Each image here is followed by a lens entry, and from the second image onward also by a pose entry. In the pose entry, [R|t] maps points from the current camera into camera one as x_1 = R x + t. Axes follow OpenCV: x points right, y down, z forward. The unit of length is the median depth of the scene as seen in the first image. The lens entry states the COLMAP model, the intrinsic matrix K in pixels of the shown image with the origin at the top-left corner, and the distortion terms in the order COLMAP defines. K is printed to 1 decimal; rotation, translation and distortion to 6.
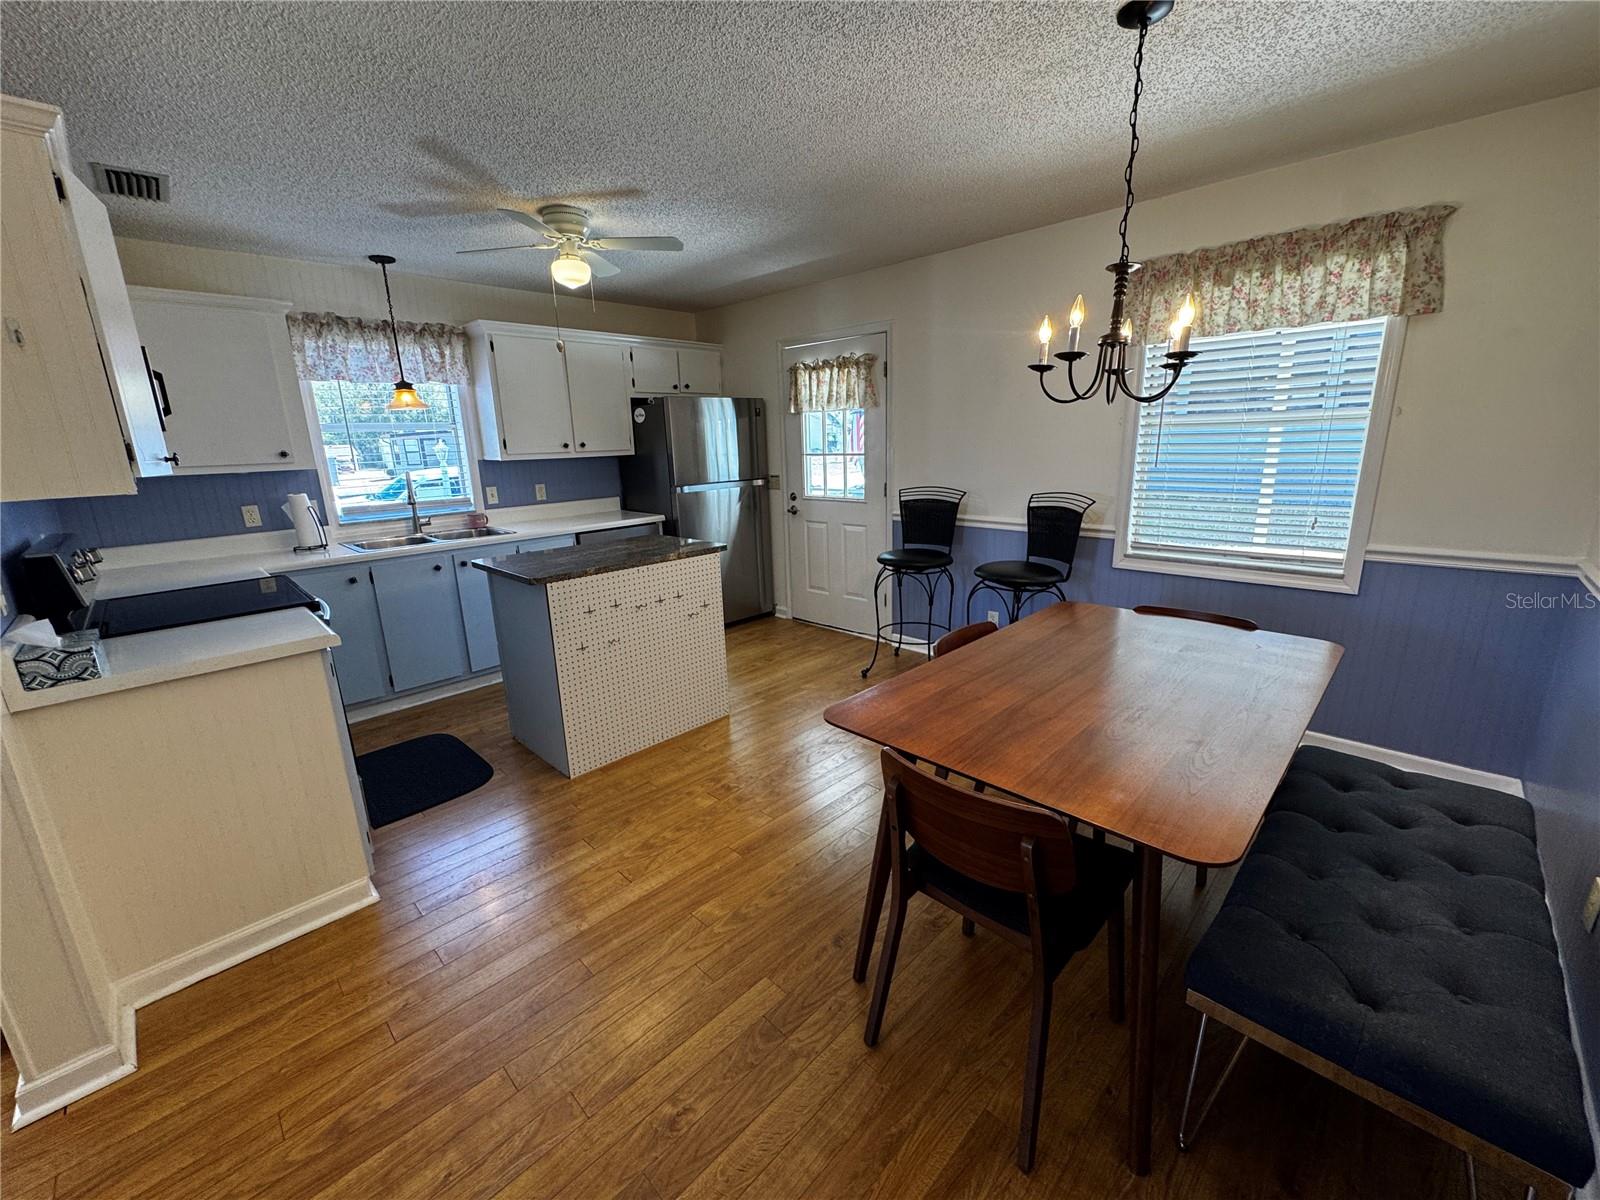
lens RADIAL K [[641.6, 0, 800.0], [0, 641.6, 600.0], [0, 0, 1]] dist [-0.000336, -0.000010]
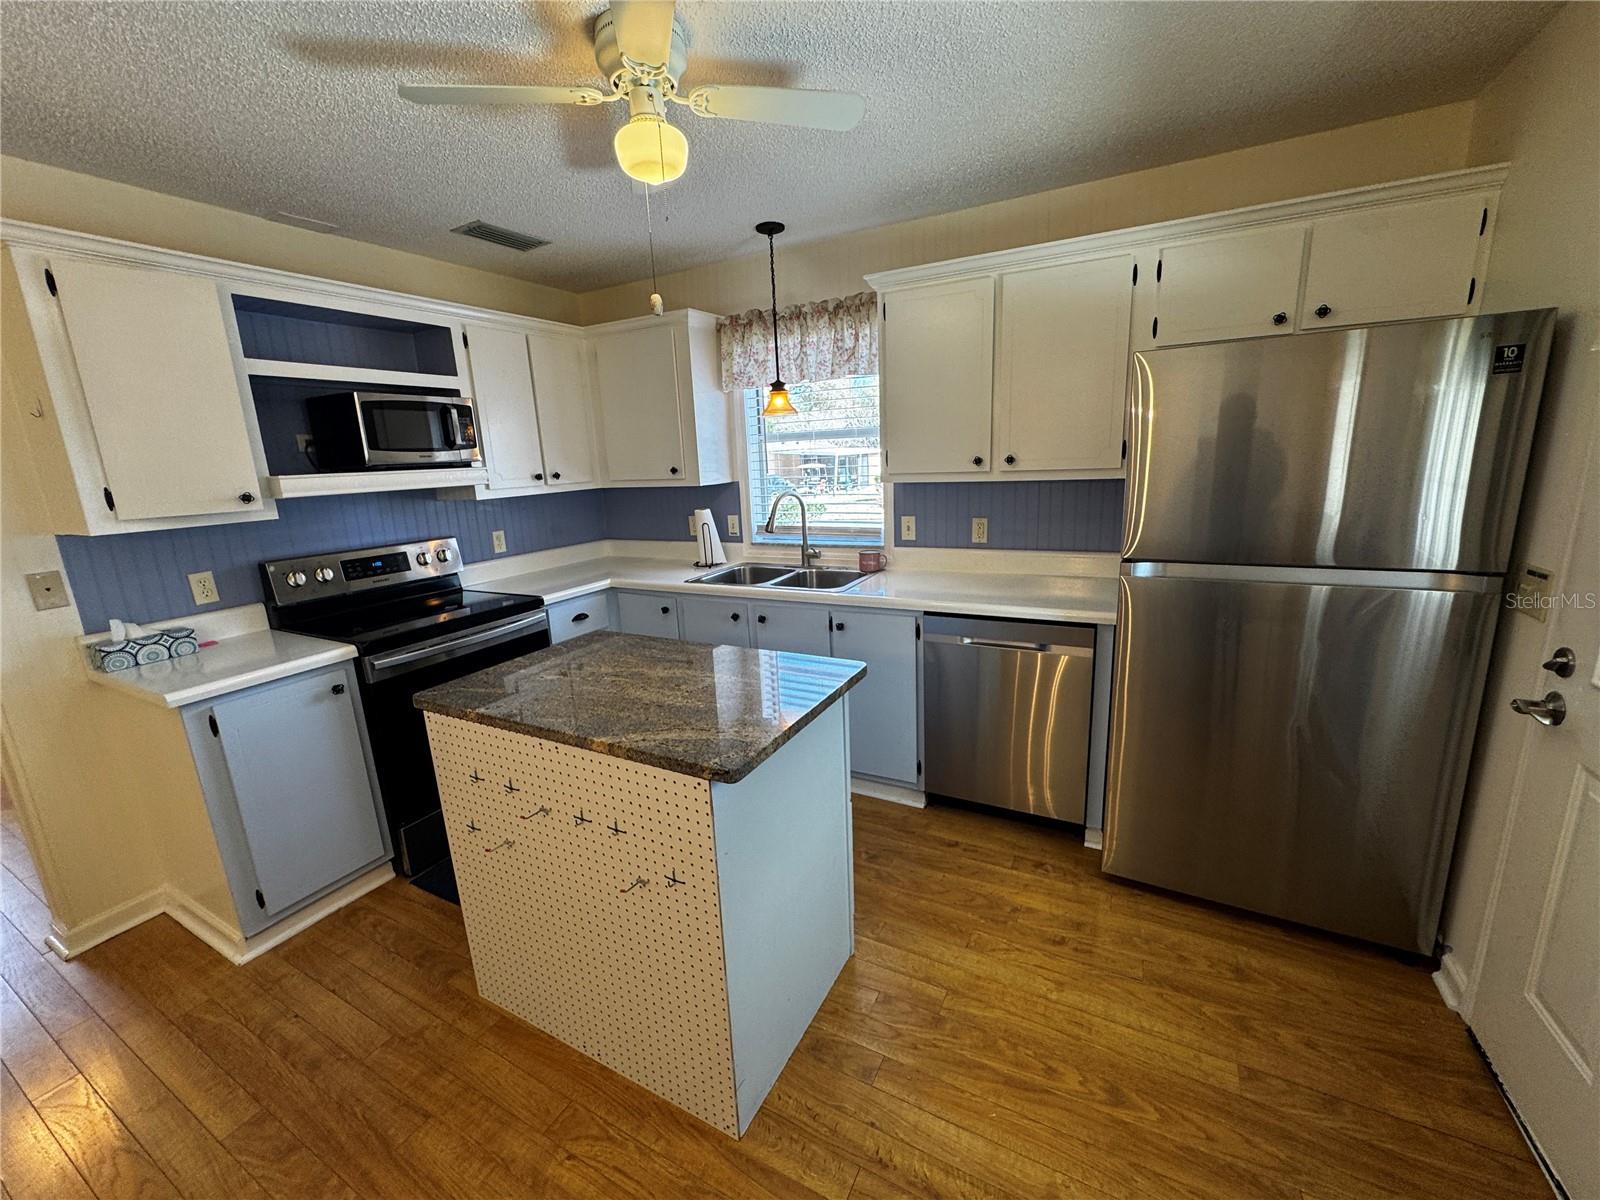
lens RADIAL K [[641.6, 0, 800.0], [0, 641.6, 600.0], [0, 0, 1]] dist [-0.000336, -0.000010]
pose [[0.274407, 0.231879, -0.933238, 0.182176], [-0.203569, 0.962504, 0.179294, -0.208560], [0.939819, 0.140779, 0.311321, 0.747606]]
